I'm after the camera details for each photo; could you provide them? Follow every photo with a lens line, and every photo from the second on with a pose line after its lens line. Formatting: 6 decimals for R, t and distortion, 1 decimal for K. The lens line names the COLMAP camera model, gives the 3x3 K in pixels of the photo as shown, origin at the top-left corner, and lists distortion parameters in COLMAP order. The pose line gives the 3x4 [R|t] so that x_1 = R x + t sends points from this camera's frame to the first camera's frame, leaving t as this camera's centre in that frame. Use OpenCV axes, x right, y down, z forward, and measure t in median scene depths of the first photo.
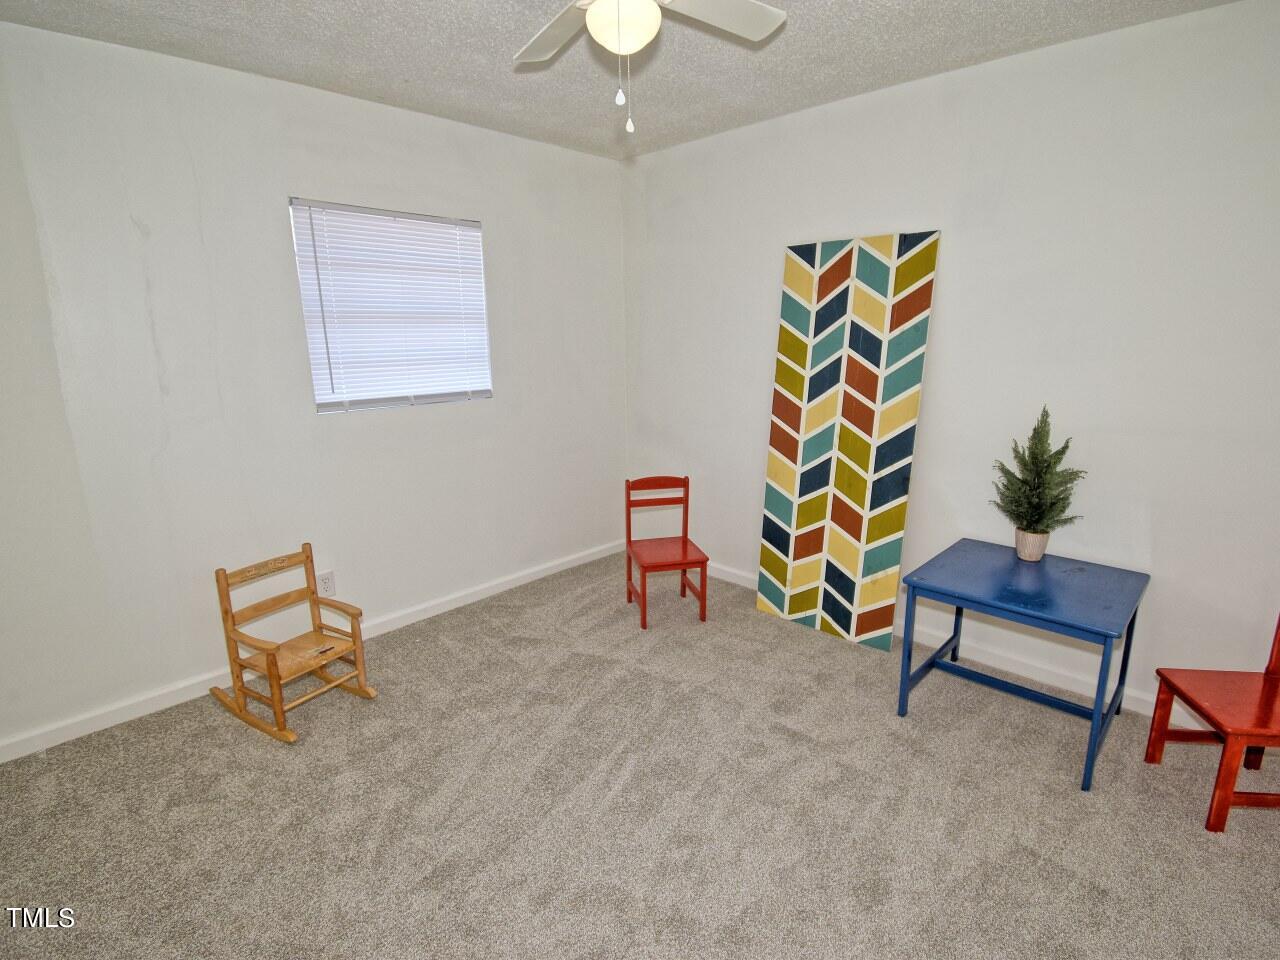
lens RADIAL K [[635.0, 0, 644.9], [0, 635.0, 481.8], [0, 0, 1]] dist [0.005198, -0.010048]
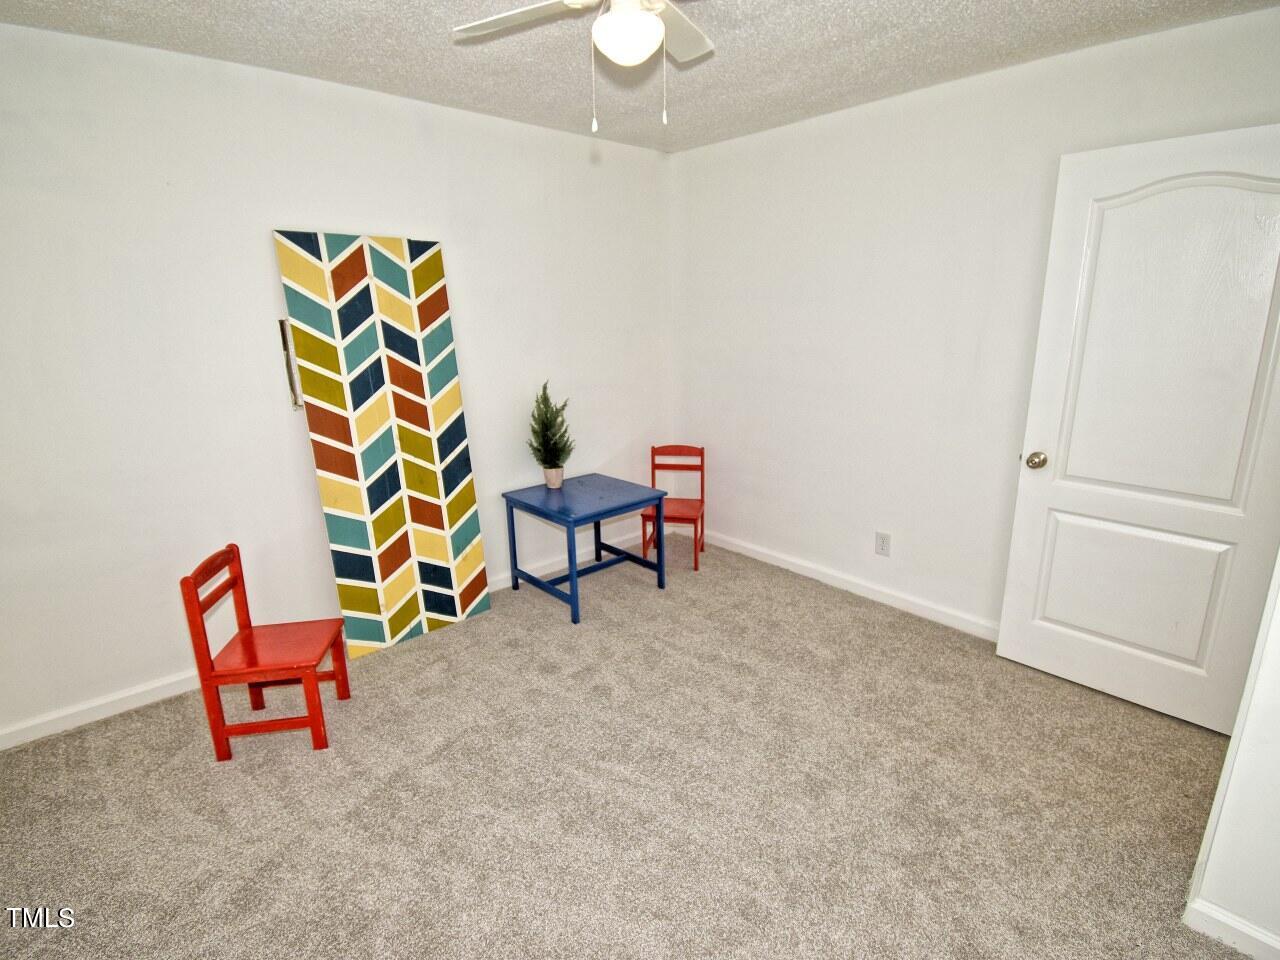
lens RADIAL K [[635.0, 0, 647.6], [0, 635.0, 480.4], [0, 0, 1]] dist [0.005198, -0.010048]
pose [[0.057099, -0.240610, 0.968941, -0.652588], [0.242491, 0.944804, 0.220327, -0.134753], [-0.968472, 0.222379, 0.112294, 0.538658]]
